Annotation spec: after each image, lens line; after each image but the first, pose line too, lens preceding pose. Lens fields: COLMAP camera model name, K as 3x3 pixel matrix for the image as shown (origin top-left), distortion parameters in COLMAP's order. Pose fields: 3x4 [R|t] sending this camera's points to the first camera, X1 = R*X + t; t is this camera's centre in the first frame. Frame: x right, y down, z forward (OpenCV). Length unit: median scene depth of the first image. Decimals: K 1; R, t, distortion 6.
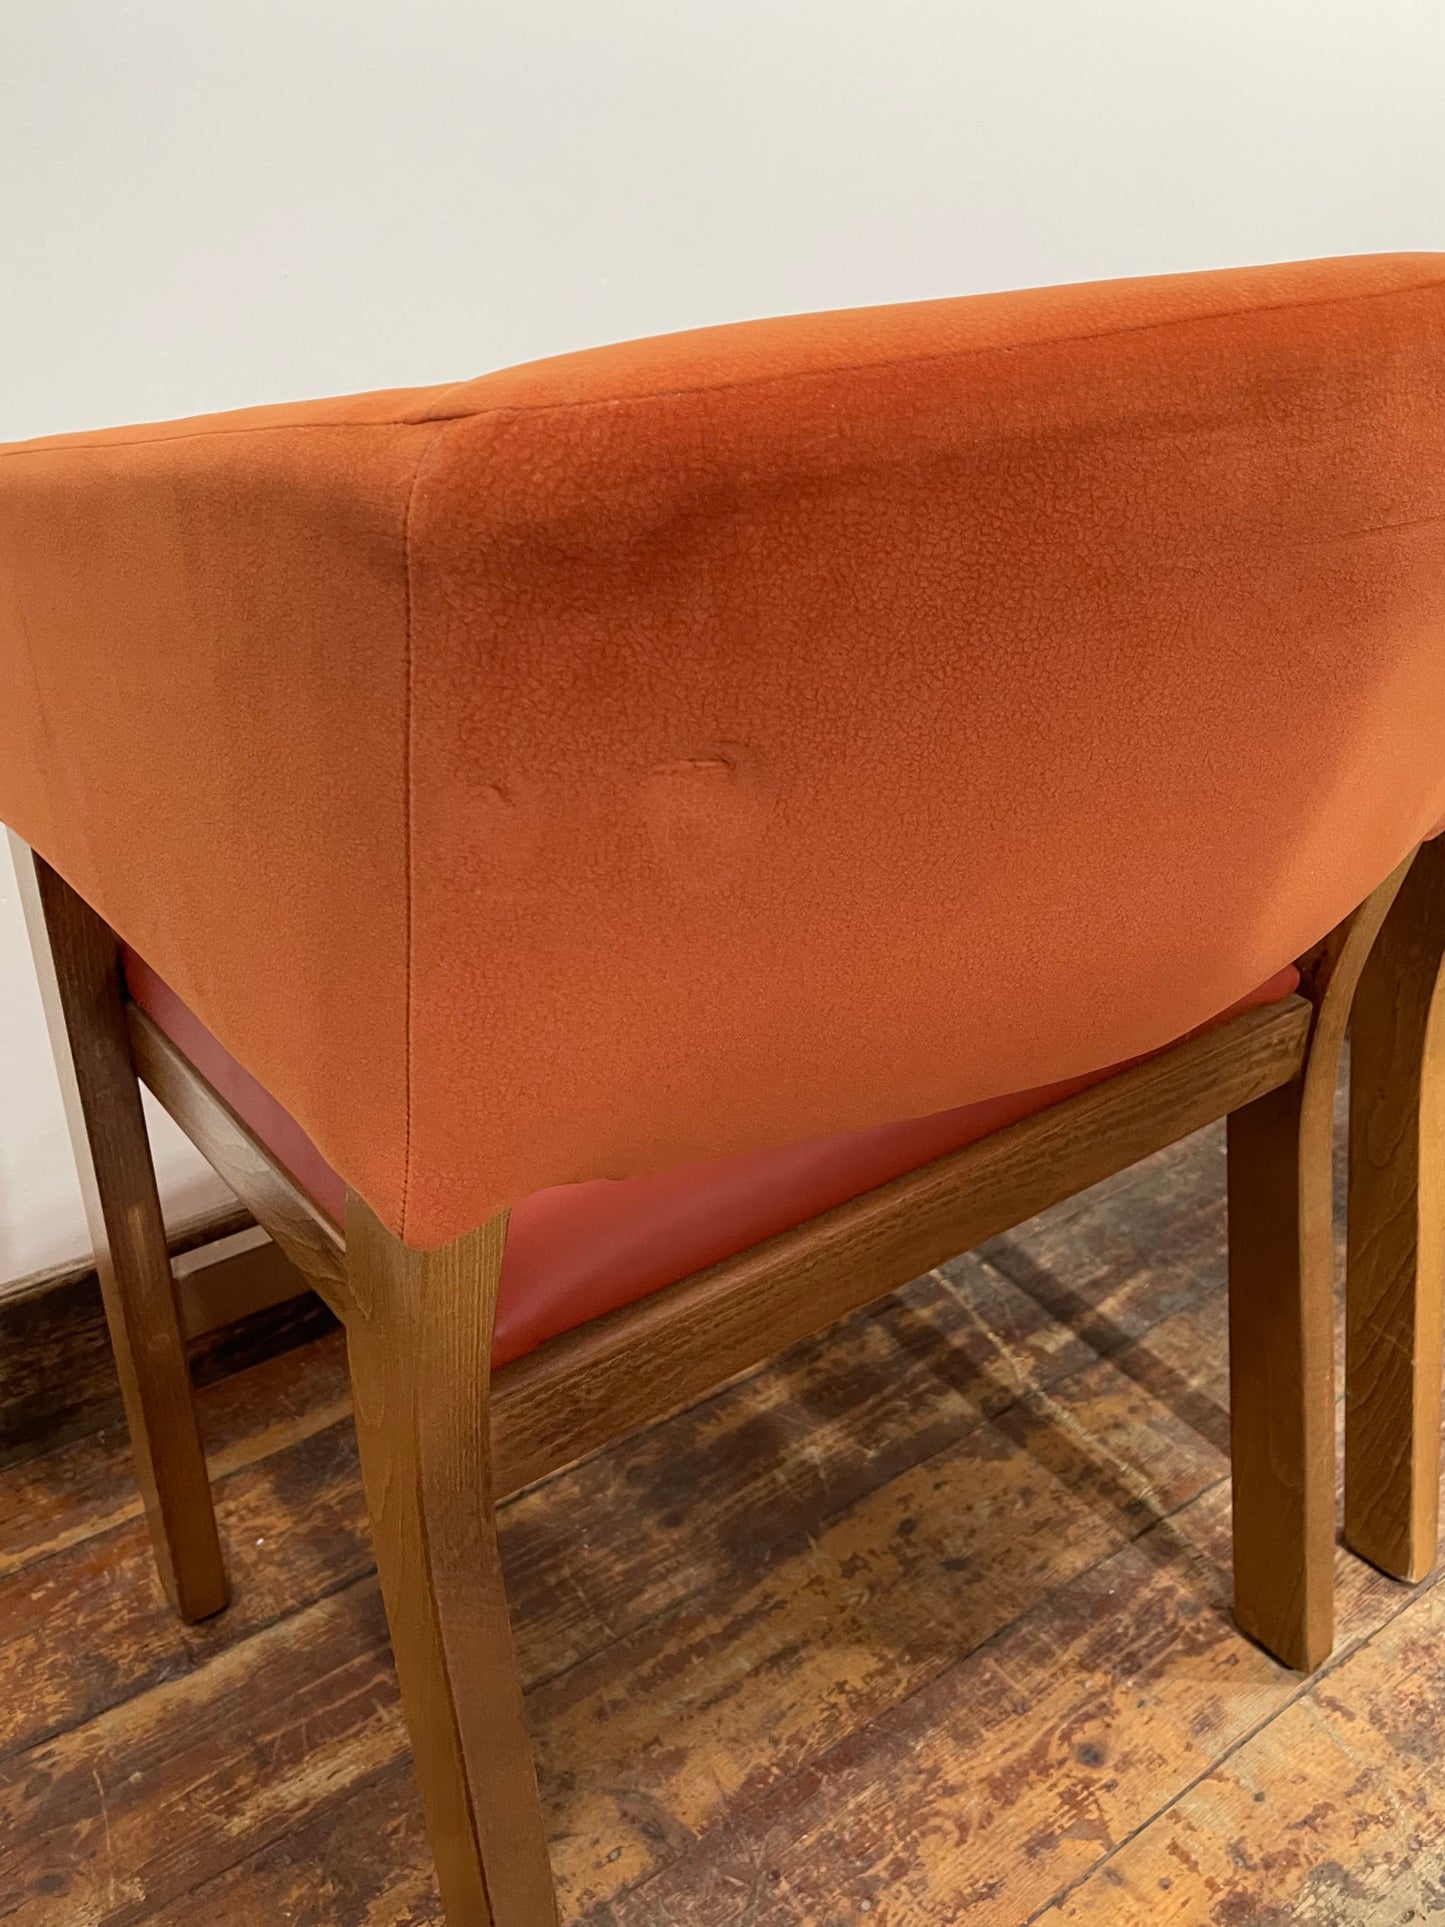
lens RADIAL K [[1619.8, 0, 752.8], [0, 1619.8, 962.1], [0, 0, 1]] dist [0.047908, -0.081647]
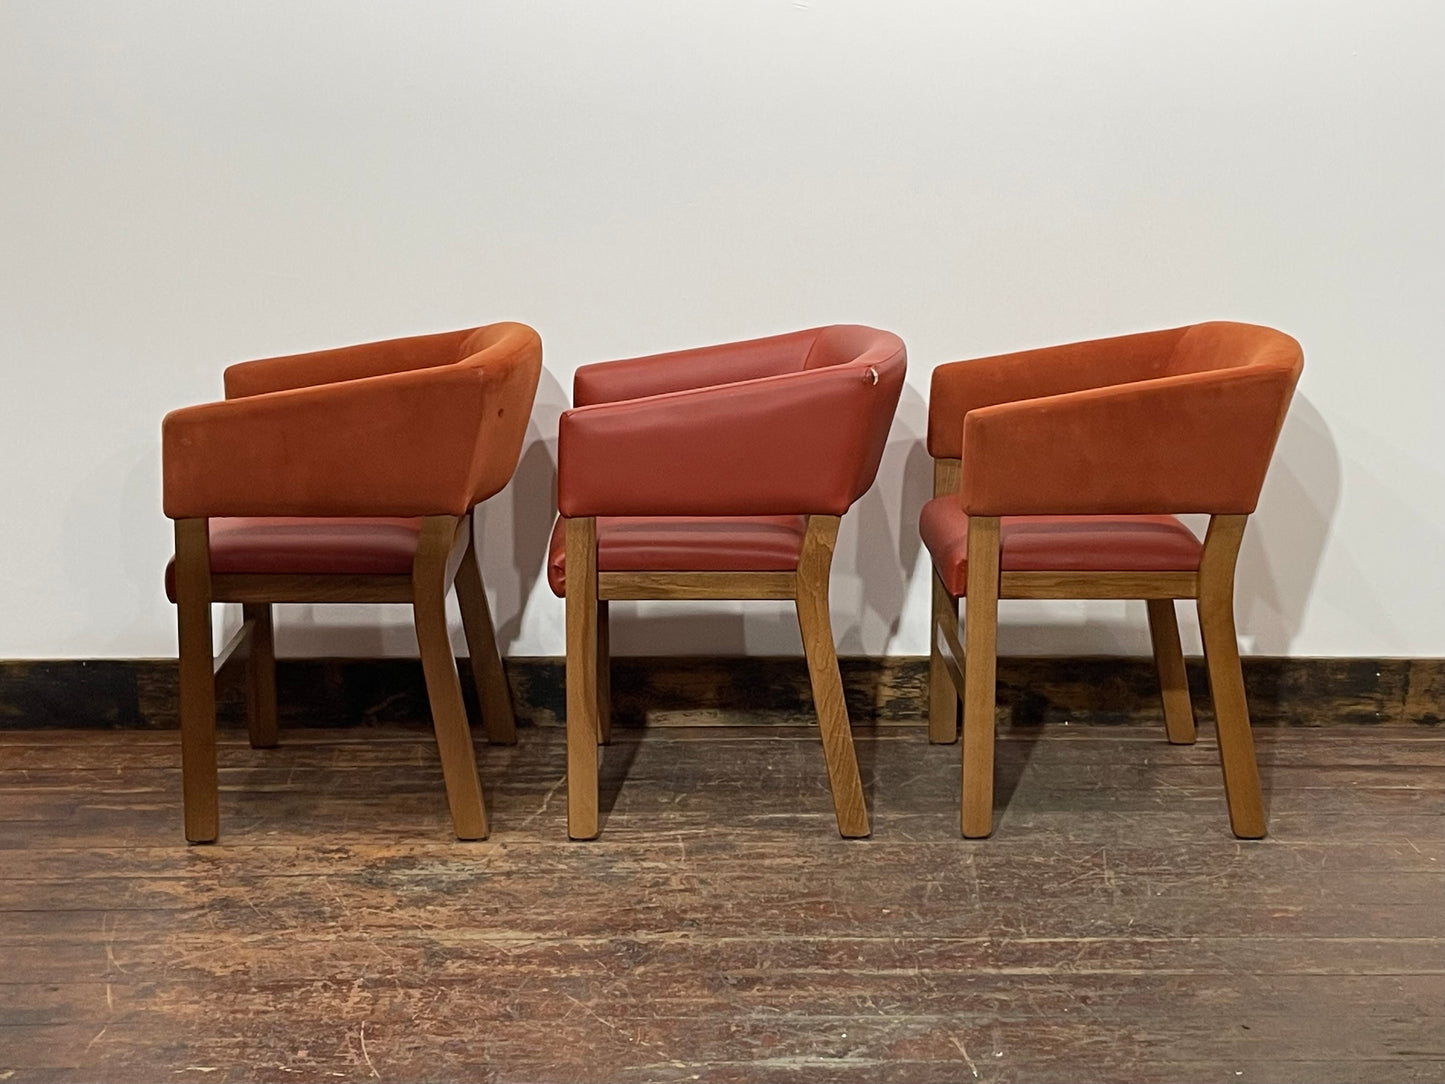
lens RADIAL K [[2304.8, 0, 722.8], [0, 2304.8, 535.4], [0, 0, 1]] dist [0.132512, 0.000000]
pose [[0.813960, 0.120451, -0.568296, 2.867711], [-0.257846, 0.951534, -0.167628, 0.531253], [0.520562, 0.282975, 0.805569, -2.126193]]
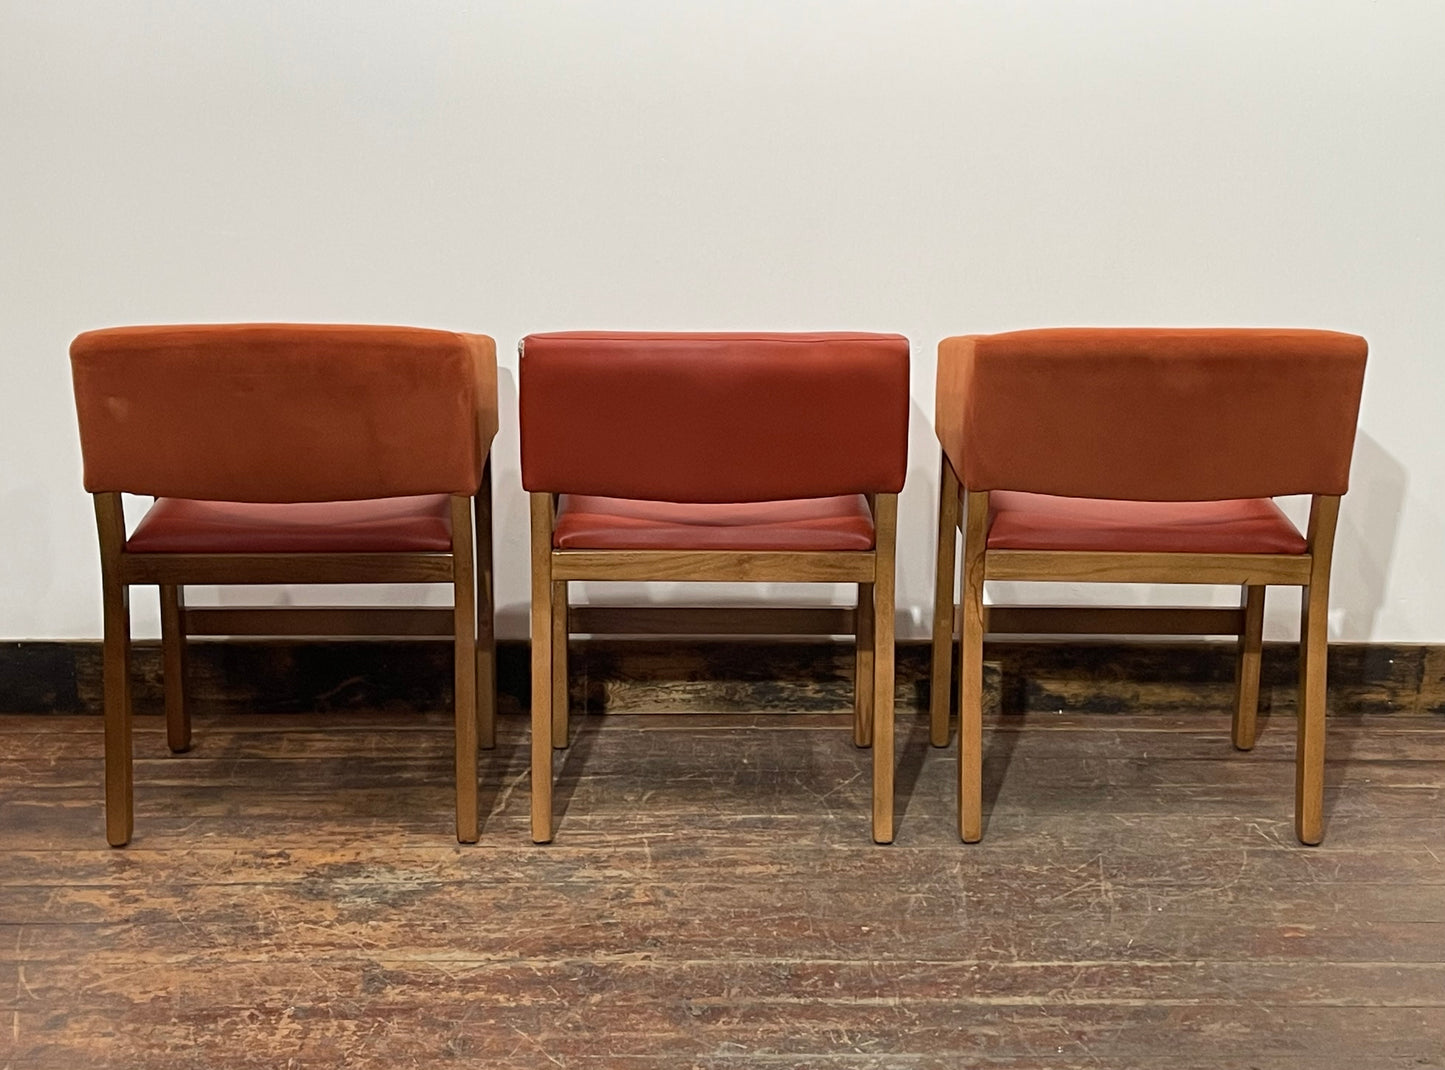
lens RADIAL K [[2262.0, 0, 715.3], [0, 2262.0, 528.7], [0, 0, 1]] dist [0.115394, 0.000000]
pose [[0.812217, 0.136548, -0.567149, 2.694956], [-0.261744, 0.954165, -0.145118, 0.397013], [0.521338, 0.266315, 0.810730, -1.838249]]
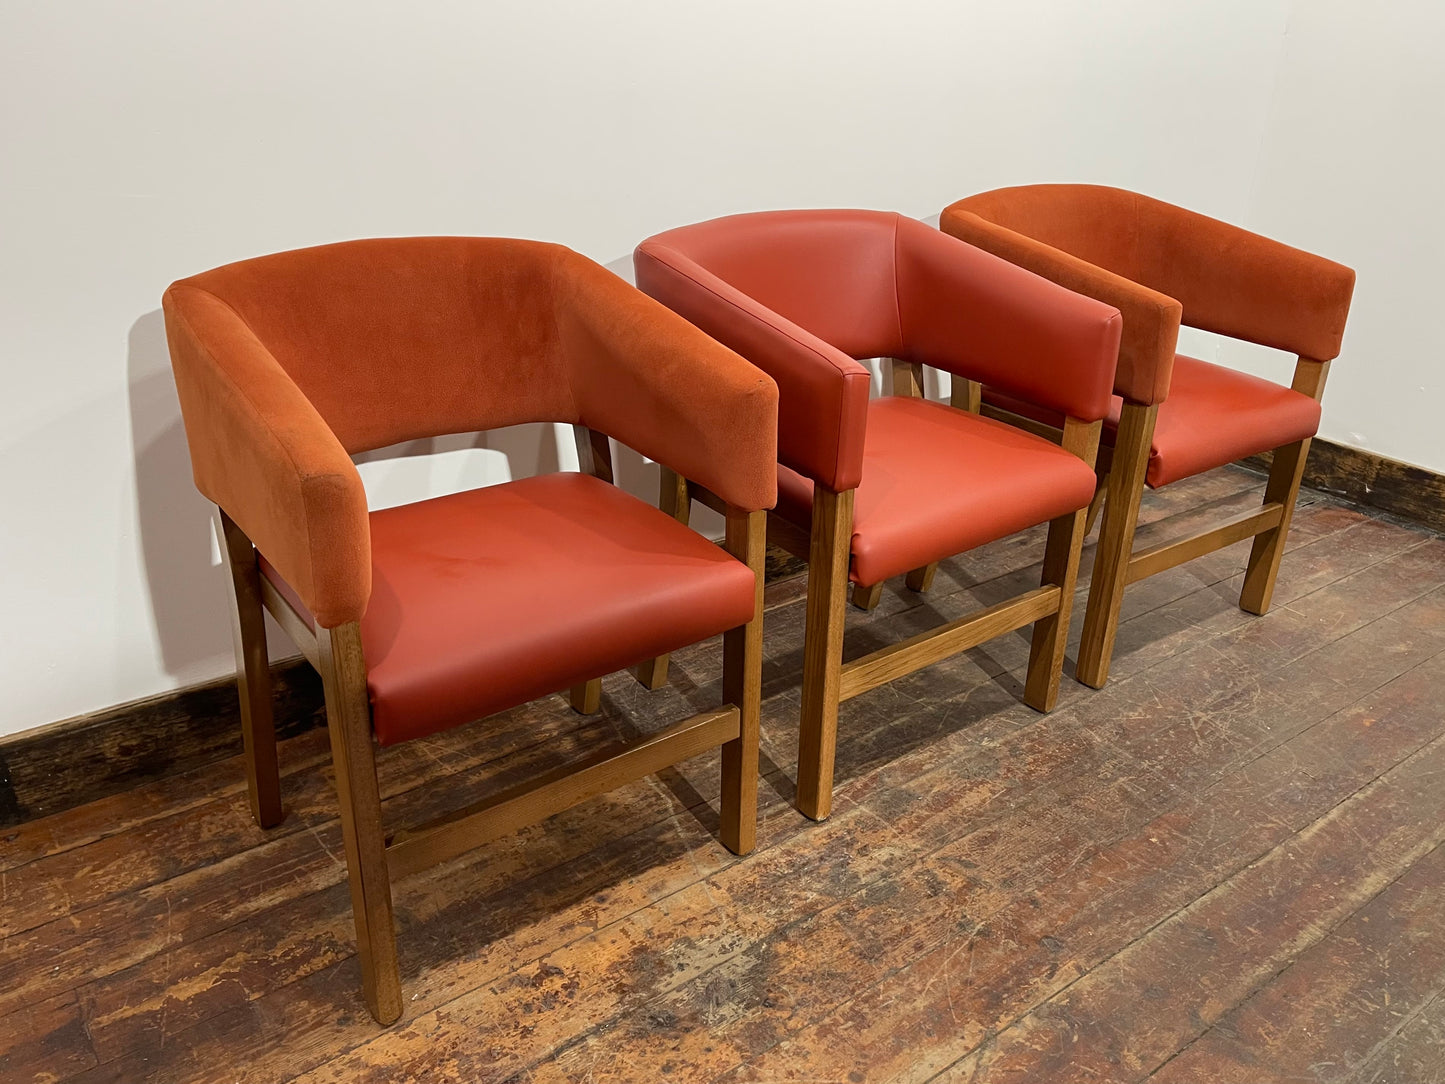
lens RADIAL K [[1170.3, 0, 734.6], [0, 1170.3, 530.2], [0, 0, 1]] dist [0.057466, -0.043125]
pose [[0.999658, 0.024435, 0.009332, 0.369985], [-0.024010, 0.998776, -0.043255, 0.027064], [-0.010378, 0.043016, 0.999020, -0.709290]]
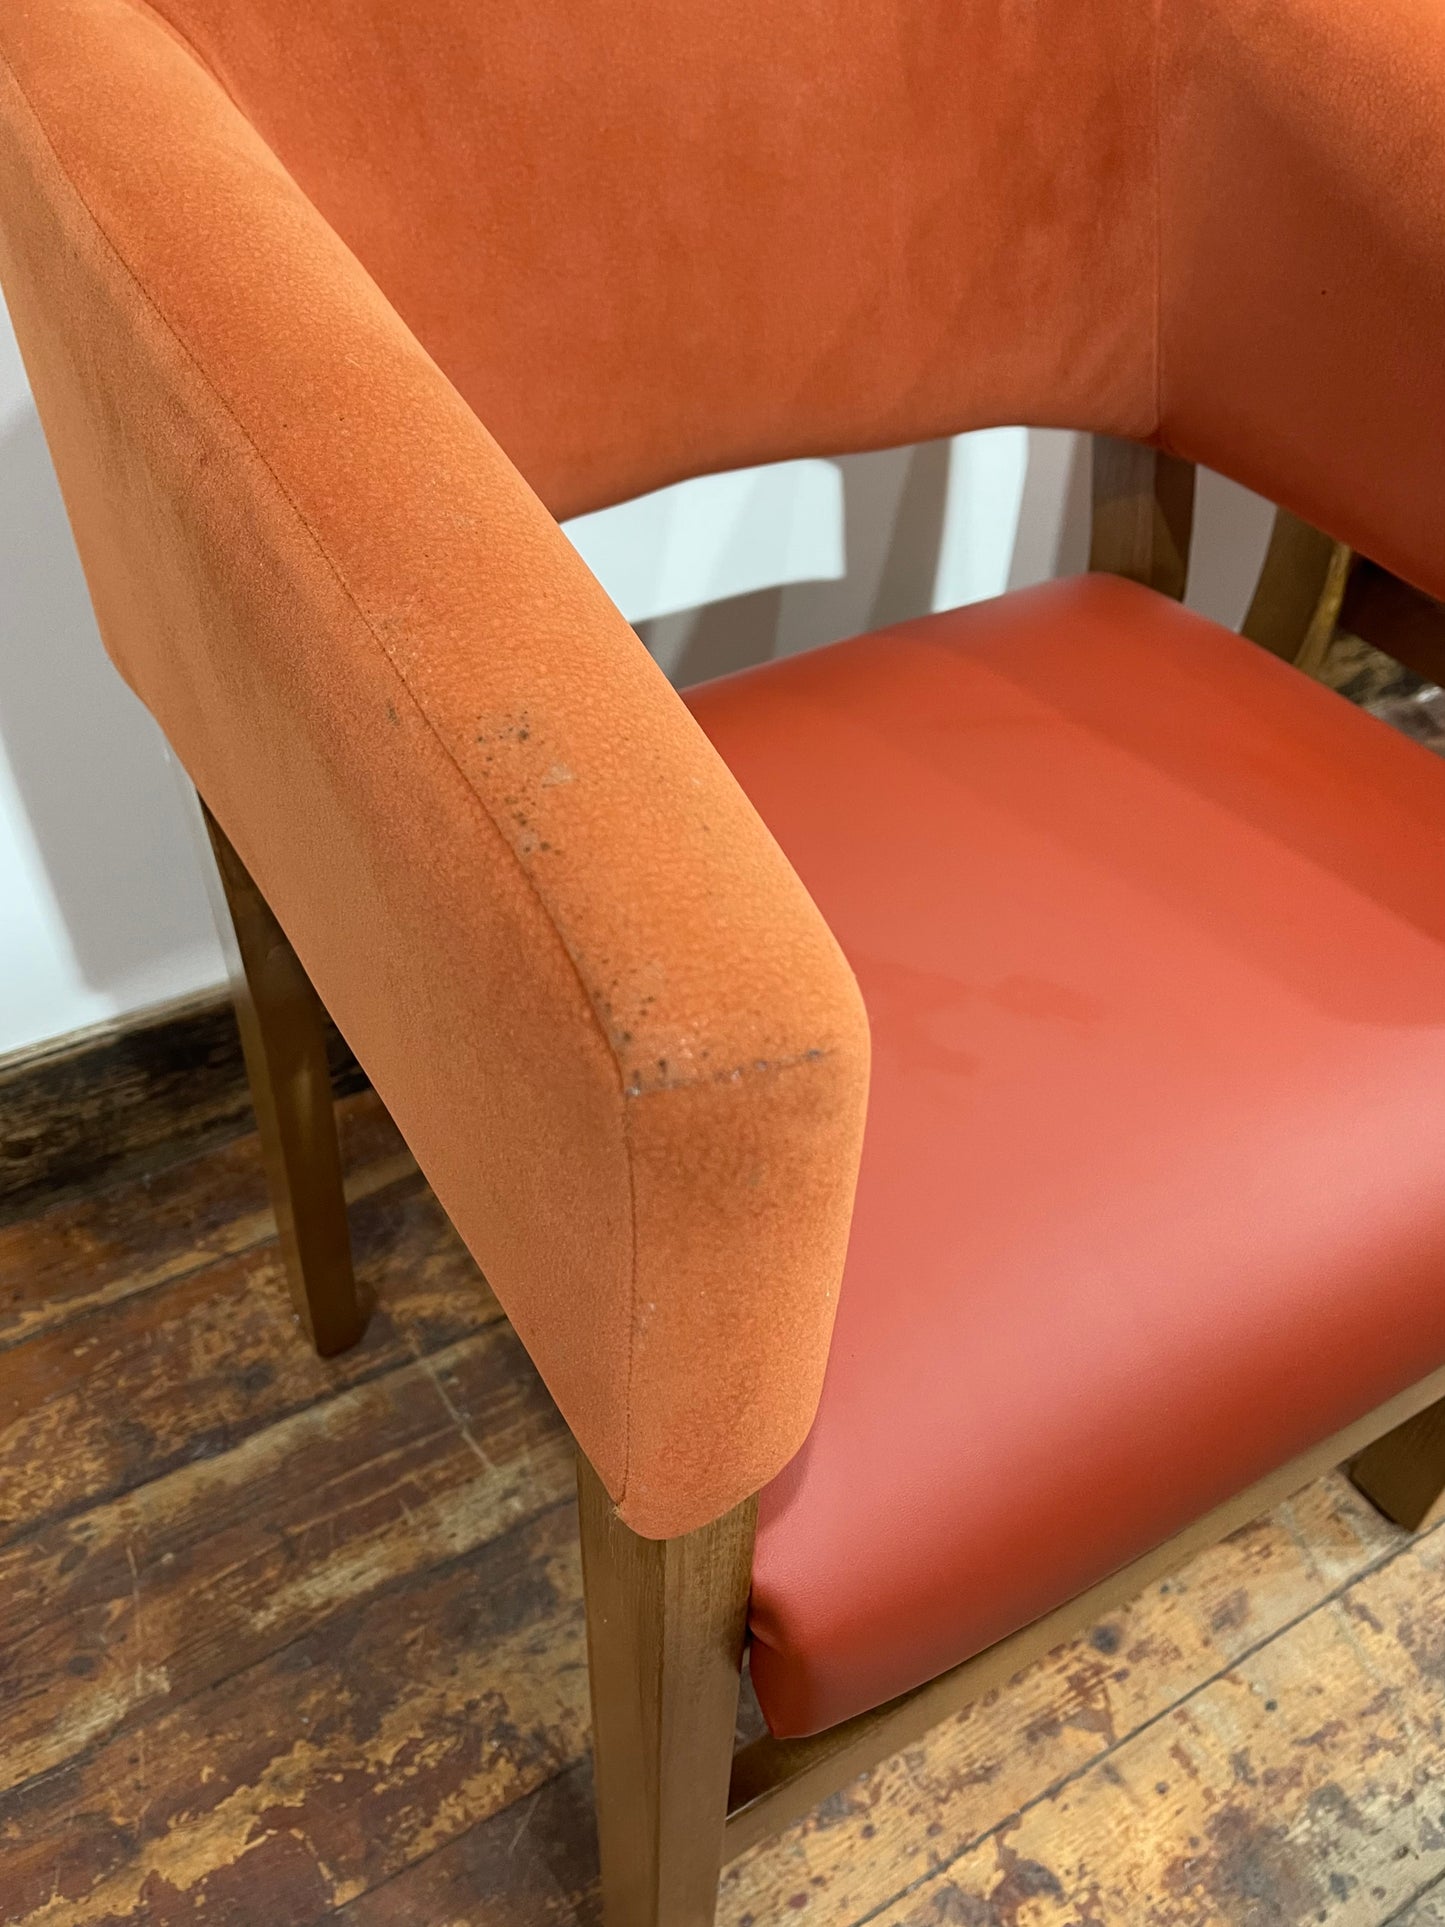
lens RADIAL K [[1619.8, 0, 738.4], [0, 1619.8, 1004.7], [0, 0, 1]] dist [0.047908, -0.081647]
pose [[0.994015, 0.093321, -0.056792, 0.005037], [-0.073176, 0.954789, 0.288138, -0.153771], [0.081114, -0.282258, 0.955903, 0.141682]]
